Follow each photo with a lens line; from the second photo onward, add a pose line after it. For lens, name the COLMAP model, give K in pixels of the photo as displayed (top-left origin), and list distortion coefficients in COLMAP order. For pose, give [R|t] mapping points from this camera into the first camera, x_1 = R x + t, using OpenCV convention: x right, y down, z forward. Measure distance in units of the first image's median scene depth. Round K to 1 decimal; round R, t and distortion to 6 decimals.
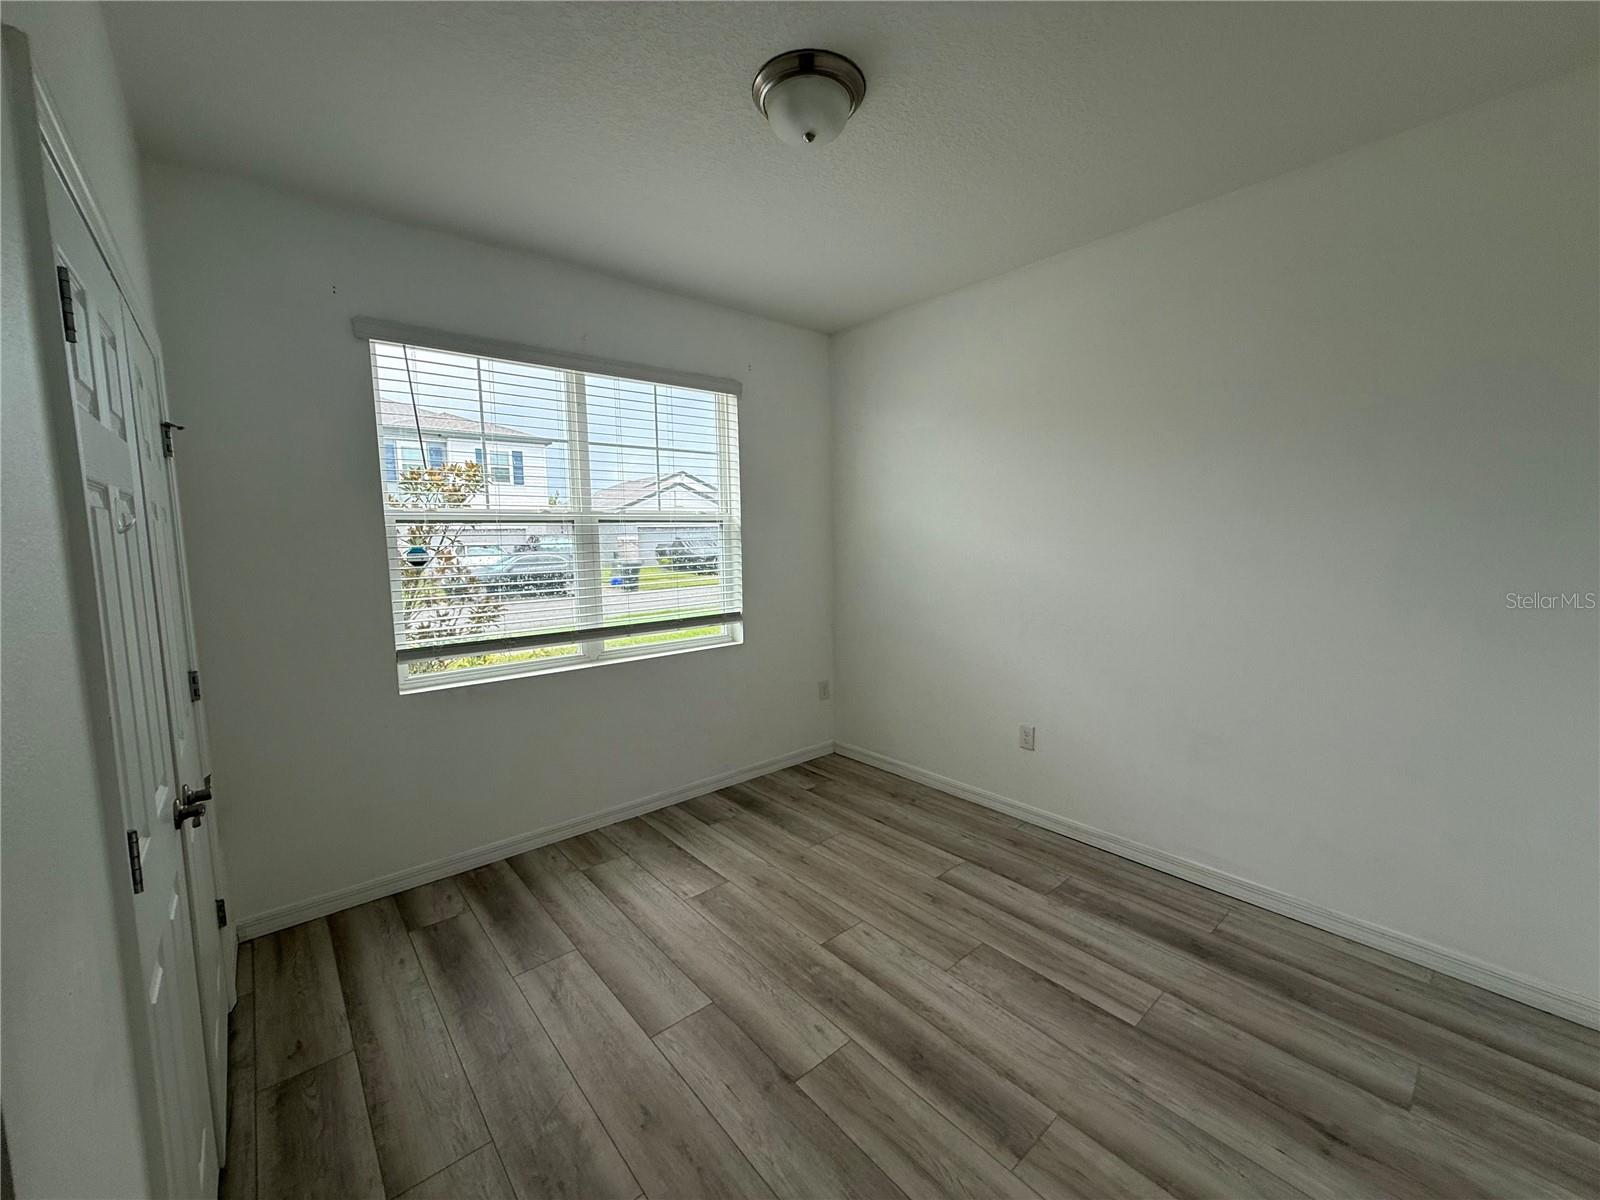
lens RADIAL K [[638.2, 0, 802.2], [0, 638.2, 601.0], [0, 0, 1]] dist [-0.000186, 0.000269]
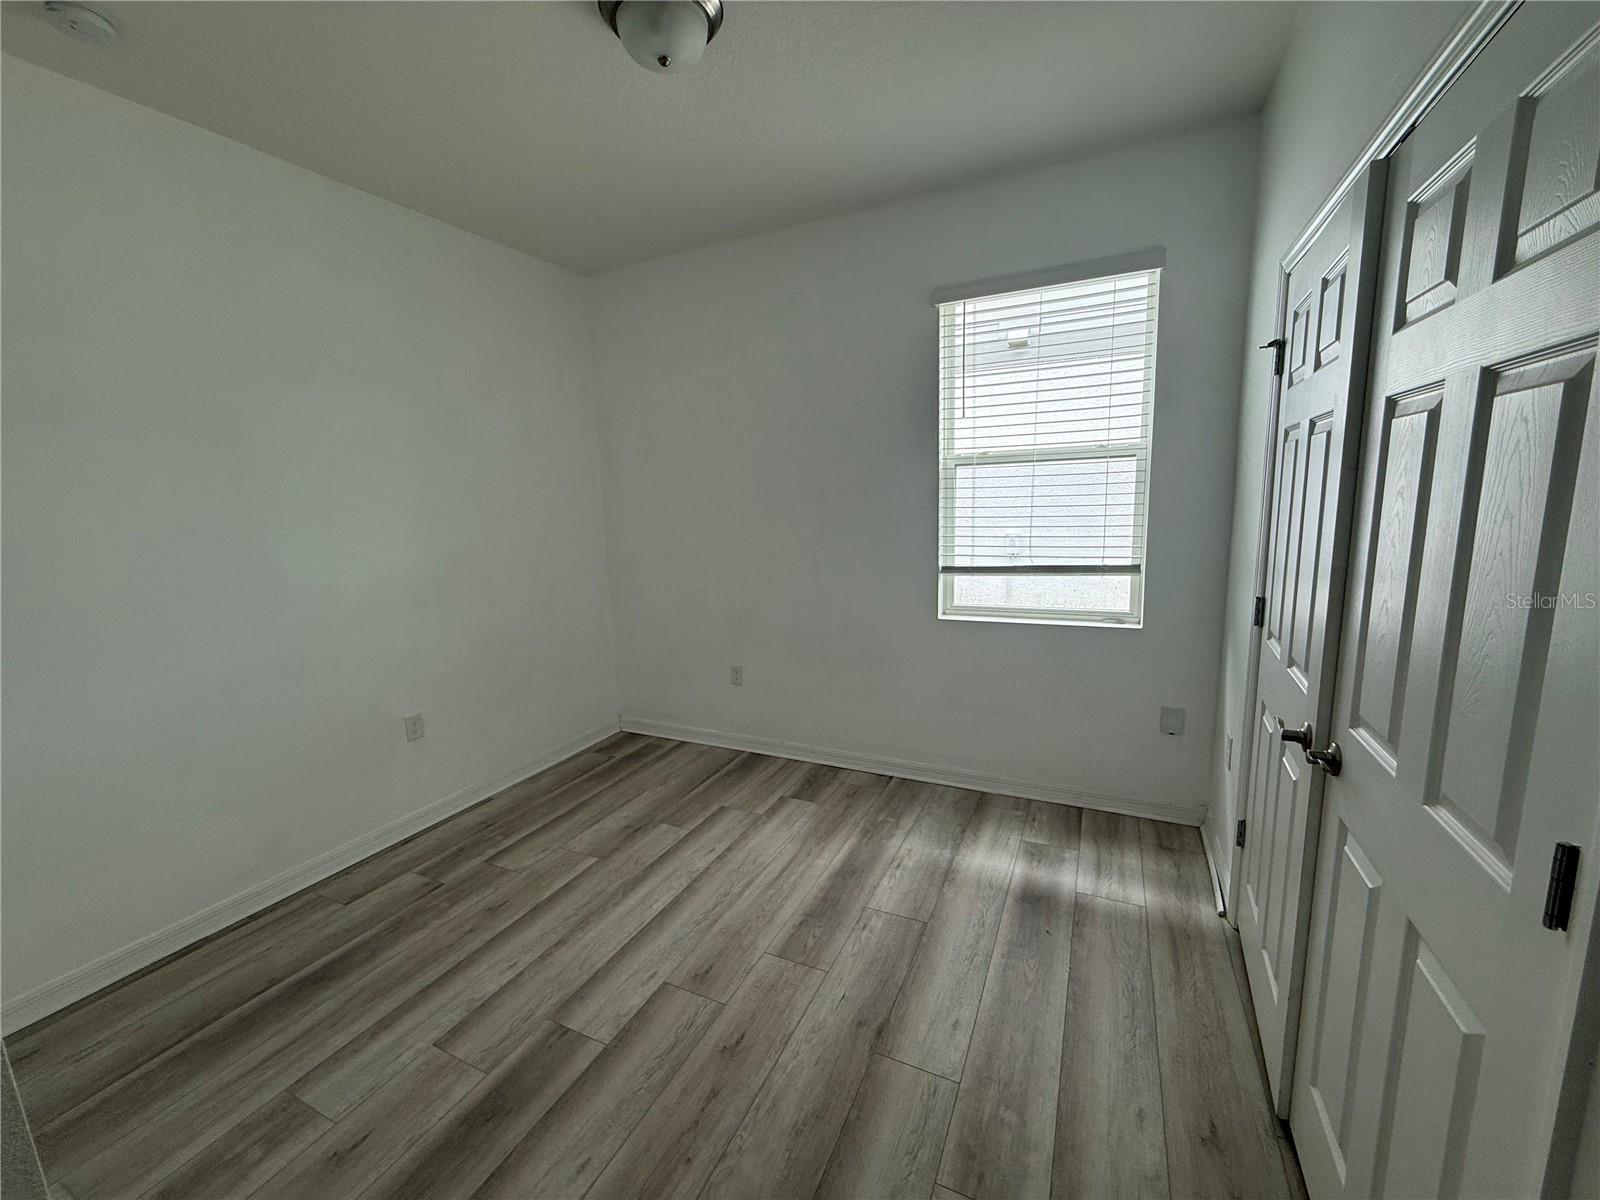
lens RADIAL K [[638.2, 0, 802.2], [0, 638.2, 601.0], [0, 0, 1]] dist [-0.000186, 0.000269]
pose [[0.388858, 0.162448, -0.906863, 0.423100], [-0.061434, 0.986713, 0.150410, -0.026388], [0.919247, -0.002776, 0.393671, 0.304993]]
